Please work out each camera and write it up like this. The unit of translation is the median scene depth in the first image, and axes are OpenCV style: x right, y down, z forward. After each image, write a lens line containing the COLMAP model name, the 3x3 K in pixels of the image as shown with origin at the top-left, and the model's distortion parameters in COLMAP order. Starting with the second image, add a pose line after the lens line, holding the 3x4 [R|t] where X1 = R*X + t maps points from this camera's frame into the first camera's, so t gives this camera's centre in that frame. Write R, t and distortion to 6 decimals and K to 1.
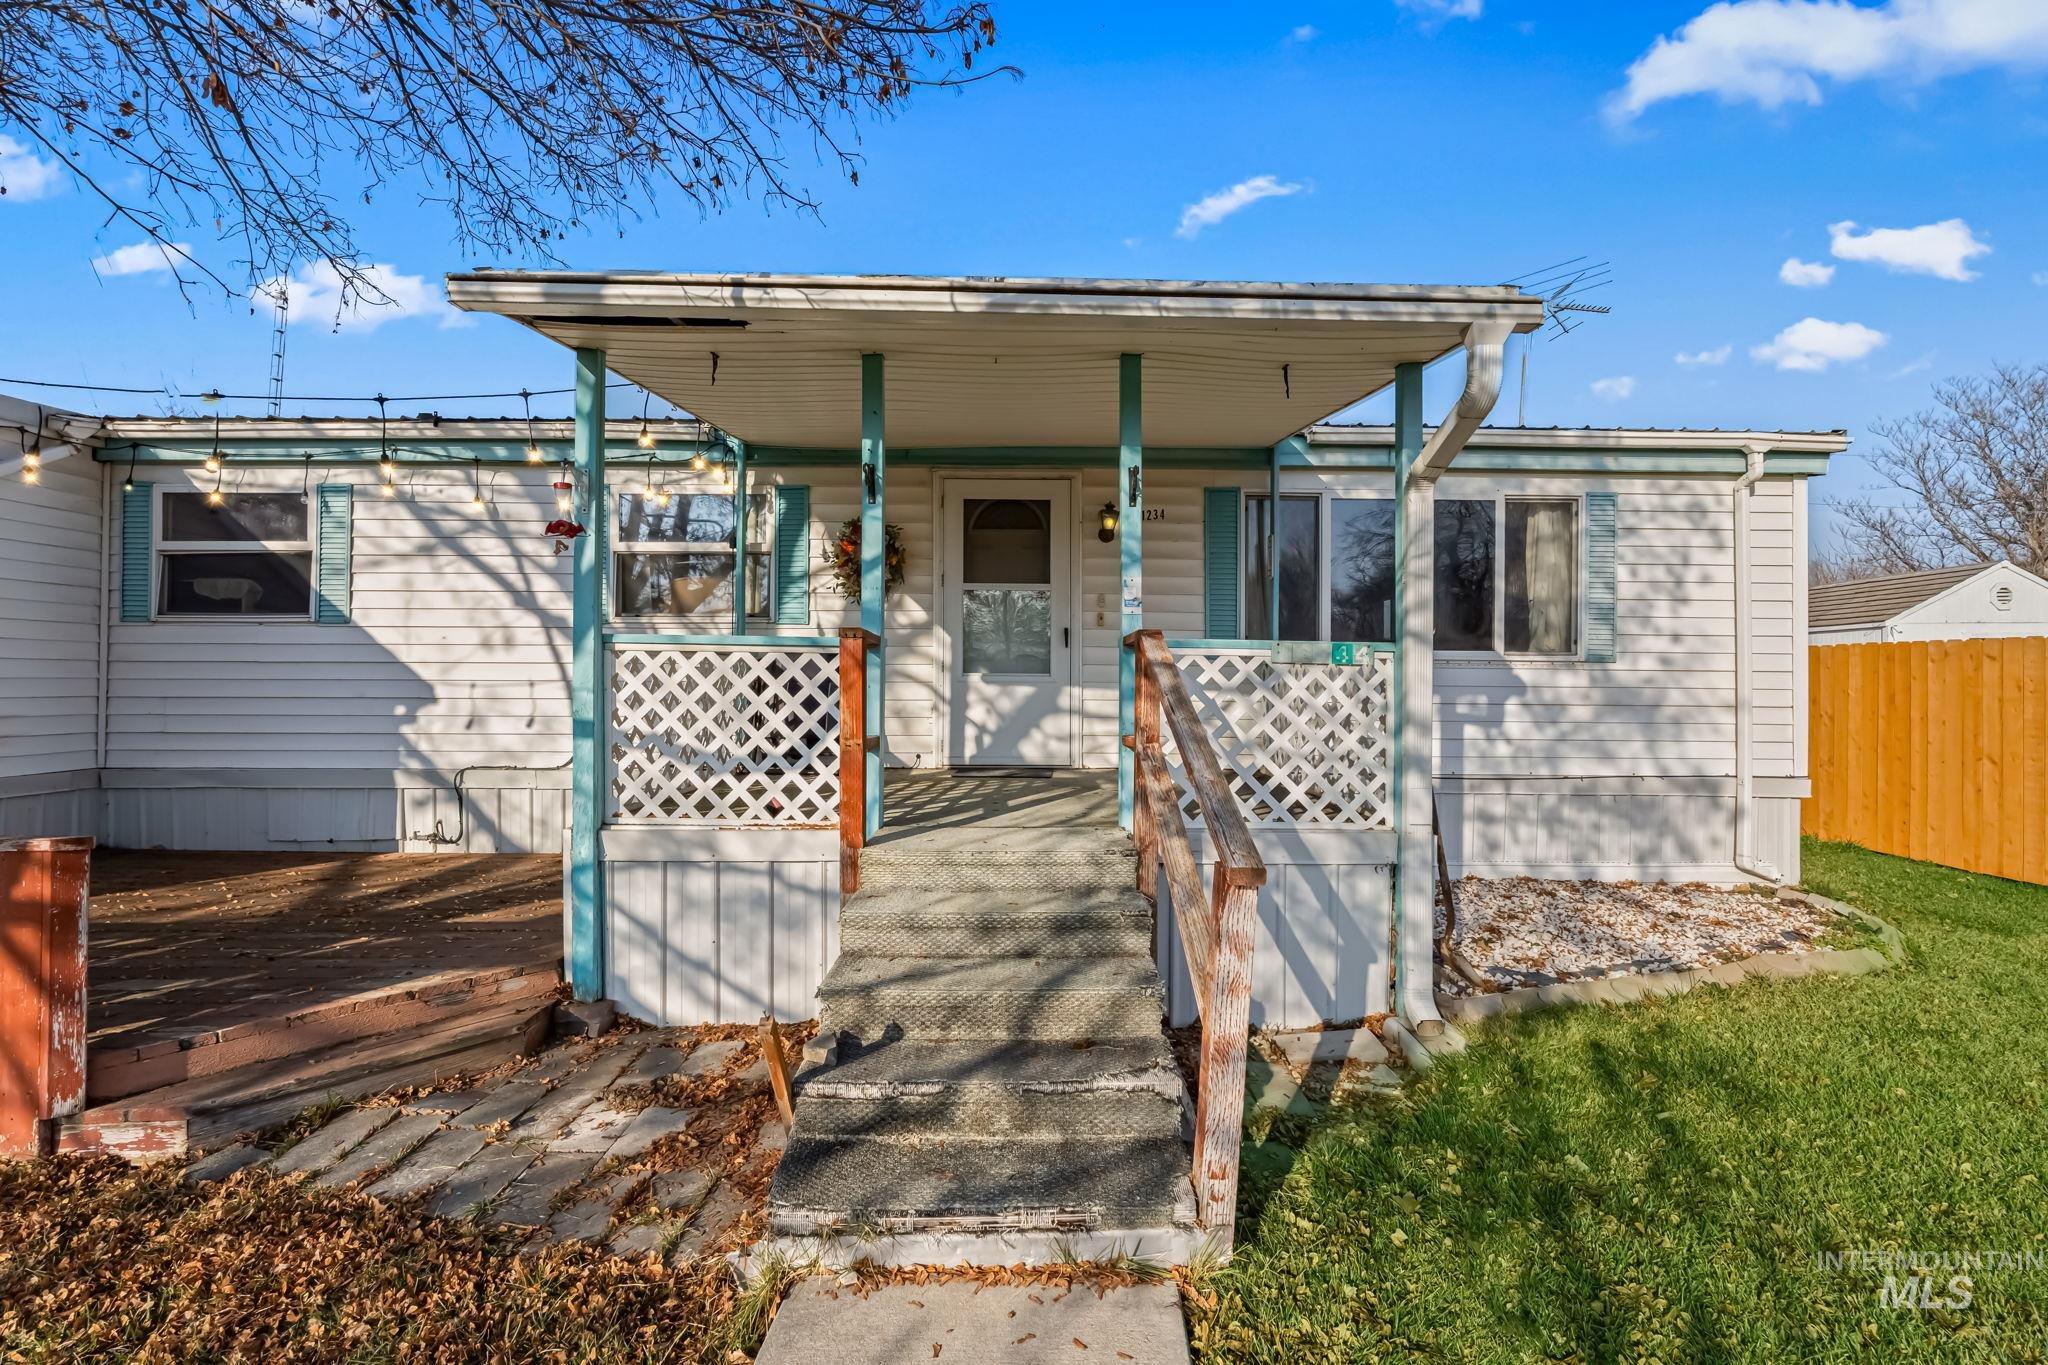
lens RADIAL K [[909.9, 0, 1028.5], [0, 909.9, 672.8], [0, 0, 1]] dist [-0.015415, -0.000020]
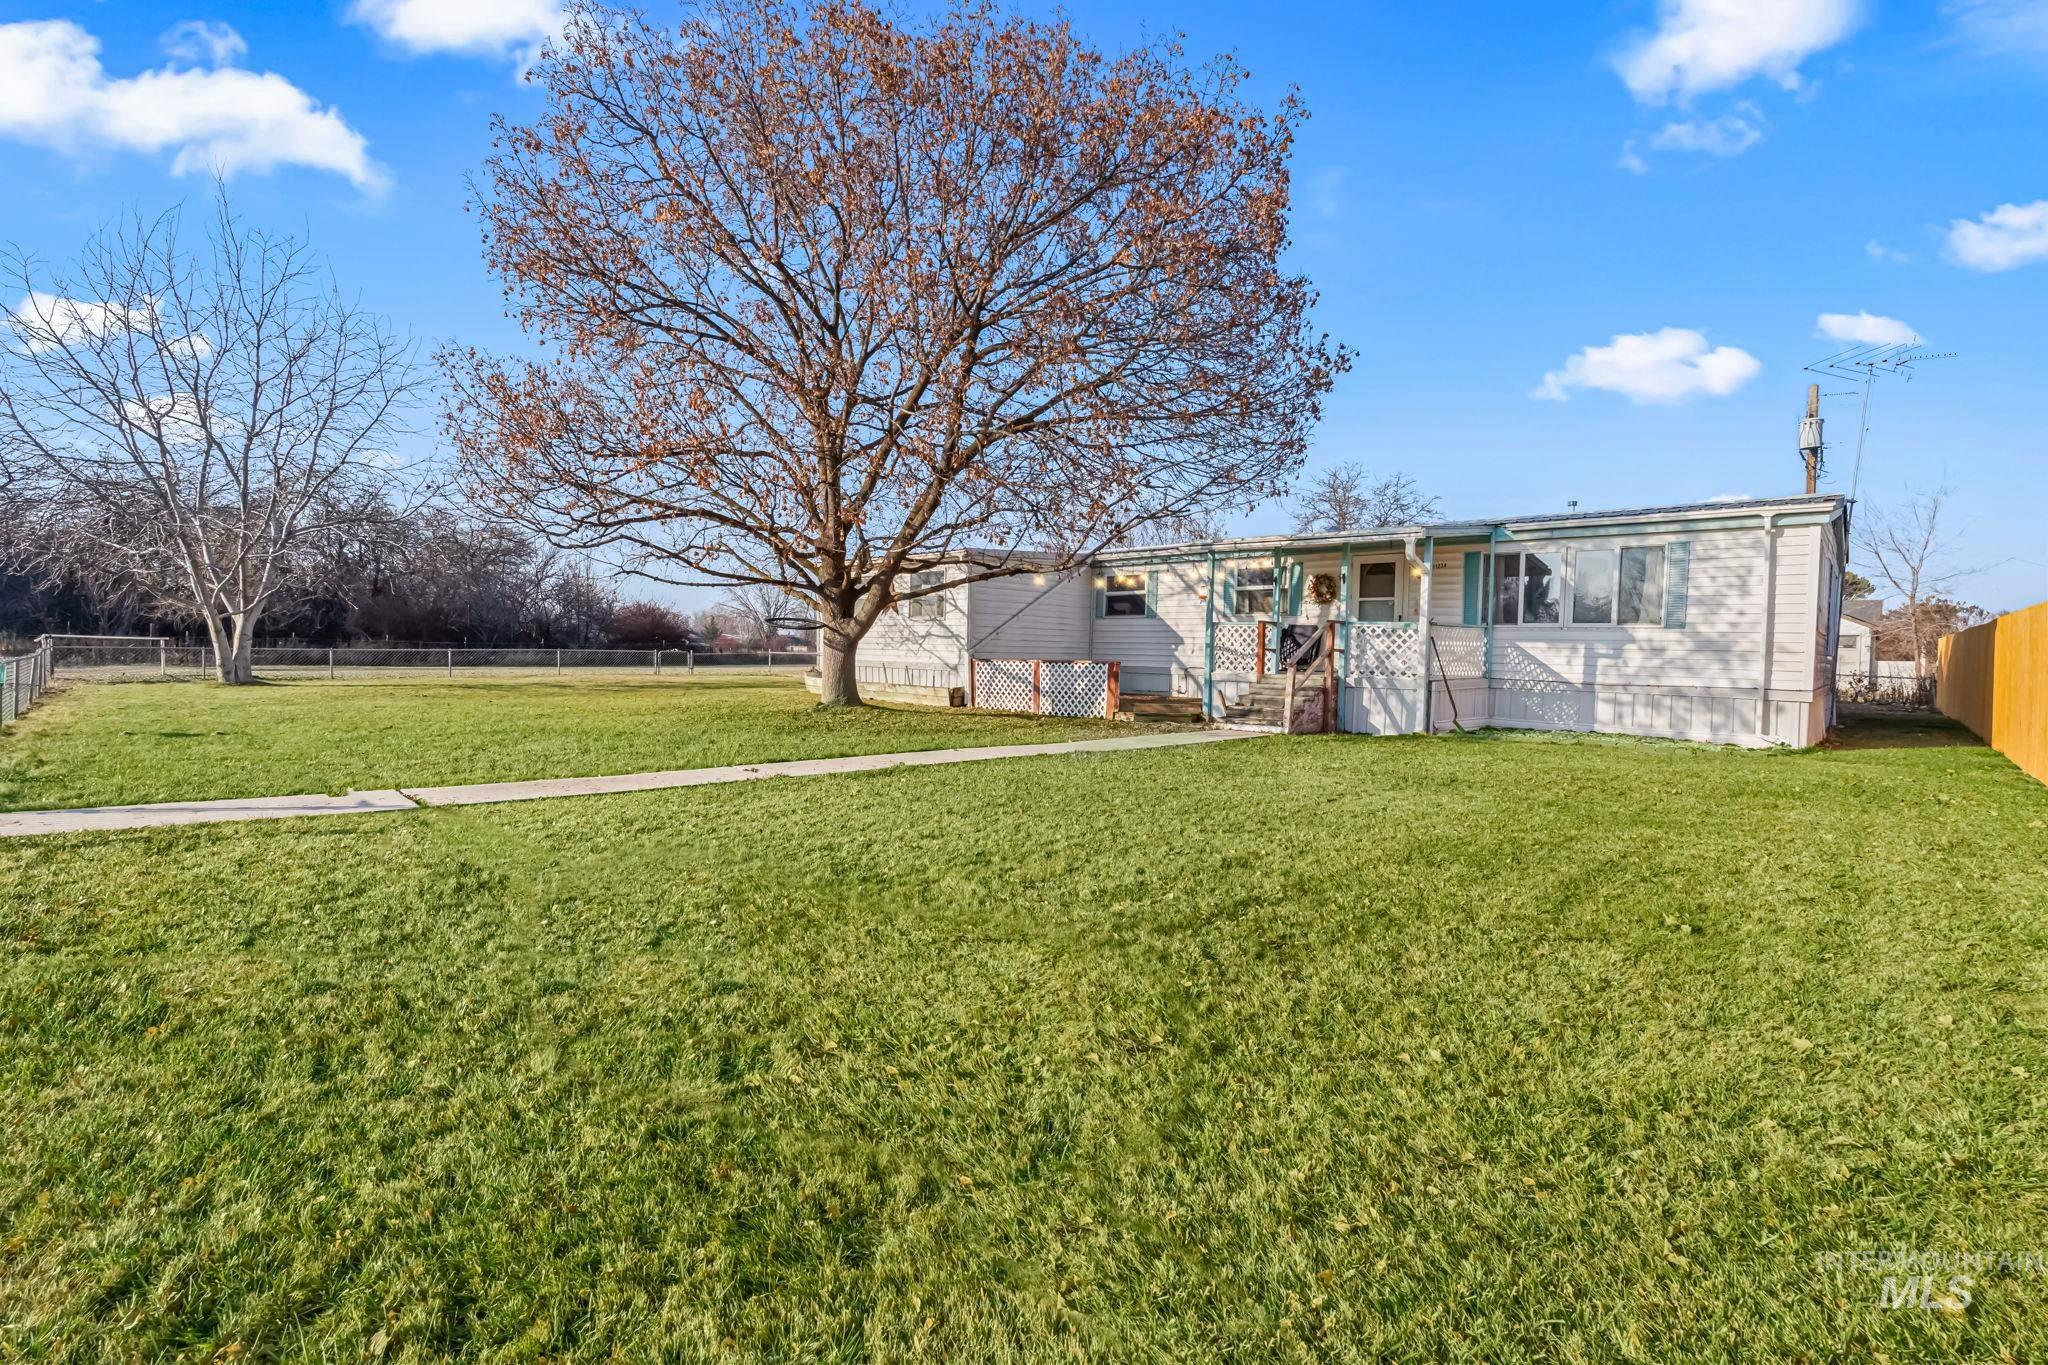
lens RADIAL K [[909.9, 0, 1028.5], [0, 909.9, 672.8], [0, 0, 1]] dist [-0.015415, -0.000020]
pose [[0.728567, 0.022134, -0.684617, 0.930401], [0.000875, 0.999447, 0.033244, 0.023886], [0.684974, -0.024820, 0.728145, -1.391825]]
